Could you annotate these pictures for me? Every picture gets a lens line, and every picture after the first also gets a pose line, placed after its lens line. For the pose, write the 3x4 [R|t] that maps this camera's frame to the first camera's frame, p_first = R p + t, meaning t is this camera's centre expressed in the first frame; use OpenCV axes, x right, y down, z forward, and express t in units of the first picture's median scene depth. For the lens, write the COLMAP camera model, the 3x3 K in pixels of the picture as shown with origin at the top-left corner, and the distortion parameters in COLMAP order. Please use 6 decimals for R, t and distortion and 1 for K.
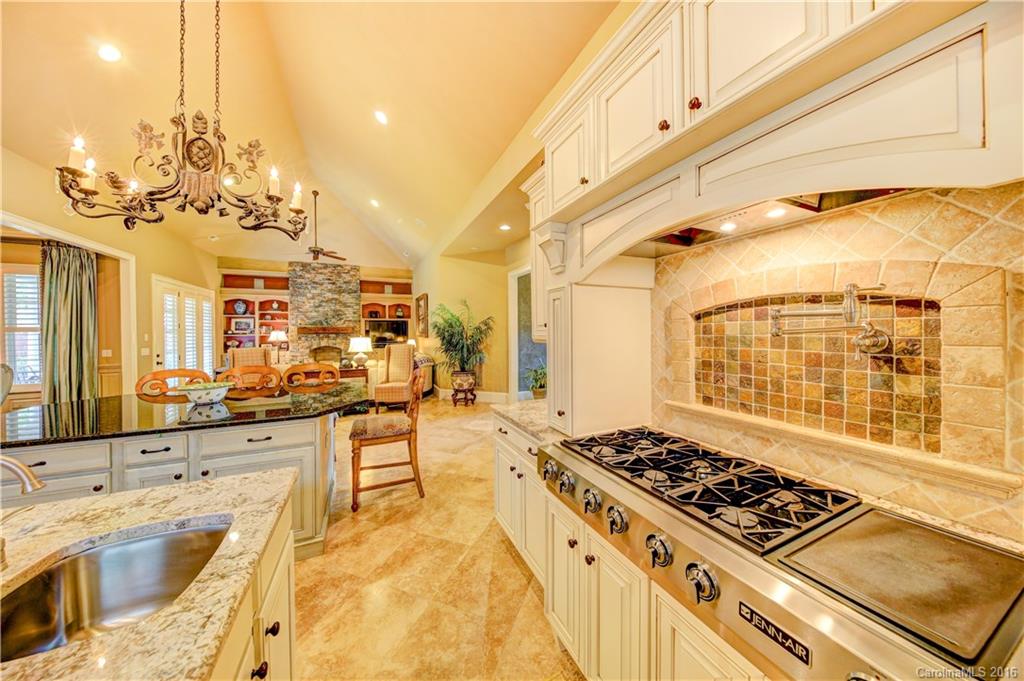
lens RADIAL K [[330.6, 0, 525.2], [0, 330.6, 334.4], [0, 0, 1]] dist [0.007274, -0.004168]
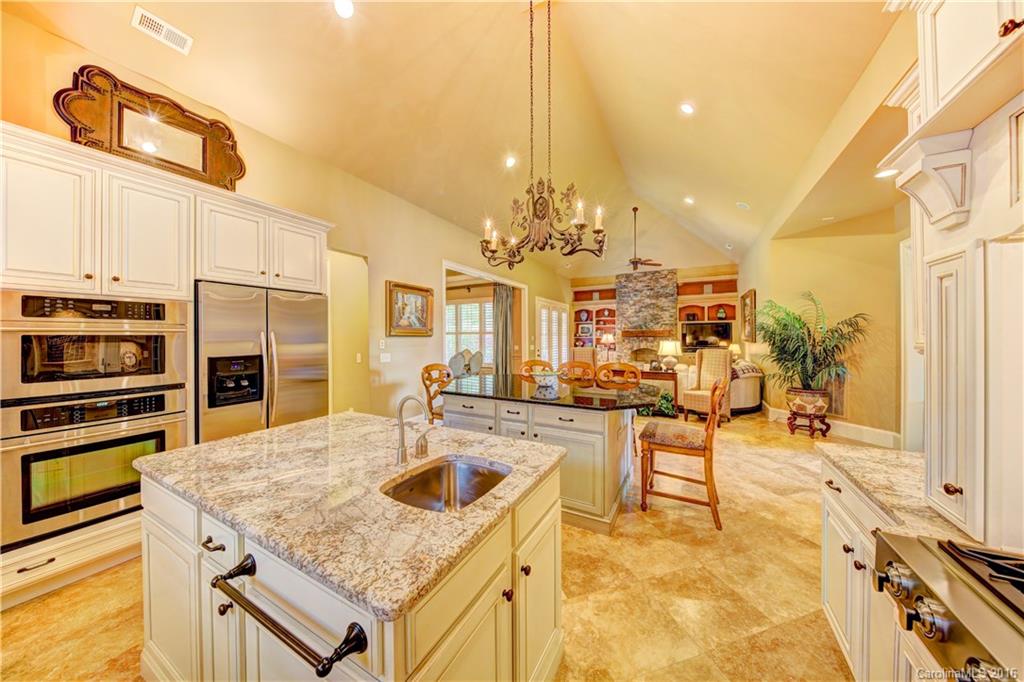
lens RADIAL K [[330.0, 0, 509.2], [0, 330.0, 336.7], [0, 0, 1]] dist [0.008080, -0.006545]
pose [[0.578231, 0.008145, -0.815832, 0.034073], [-0.010534, 0.999941, 0.002518, -0.000470], [0.815805, 0.007138, 0.578283, 0.031206]]
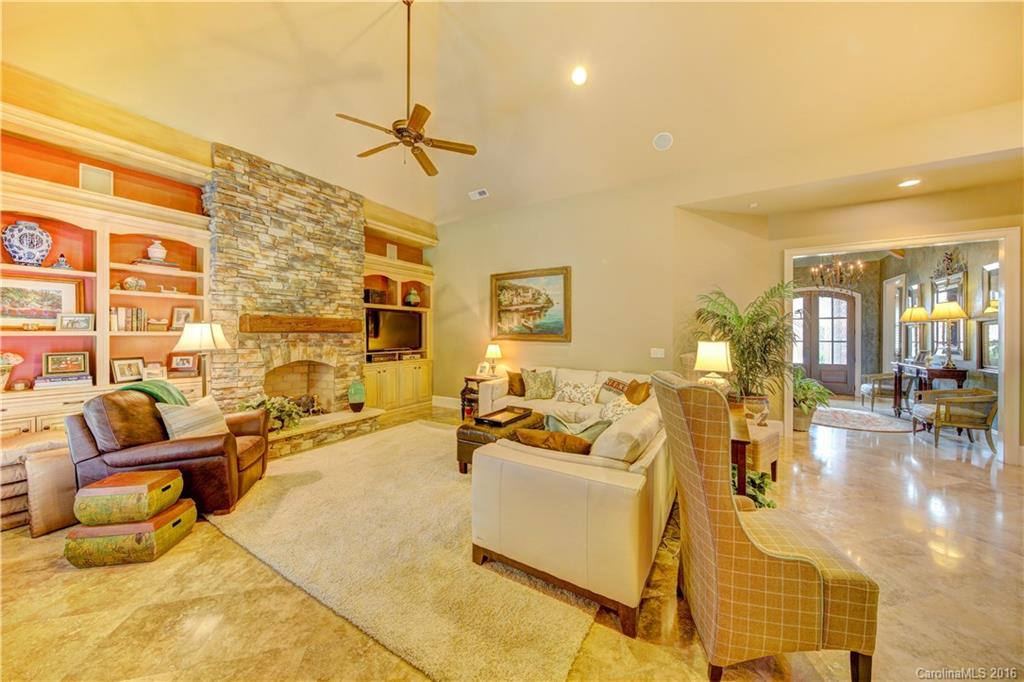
lens RADIAL K [[348.9, 0, 514.1], [0, 348.9, 335.7], [0, 0, 1]] dist [-0.000321, -0.000051]
pose [[0.837241, 0.010319, 0.546736, -1.024154], [-0.006790, 0.999941, -0.008474, 0.007154], [-0.546791, 0.003382, 0.837262, 0.758461]]
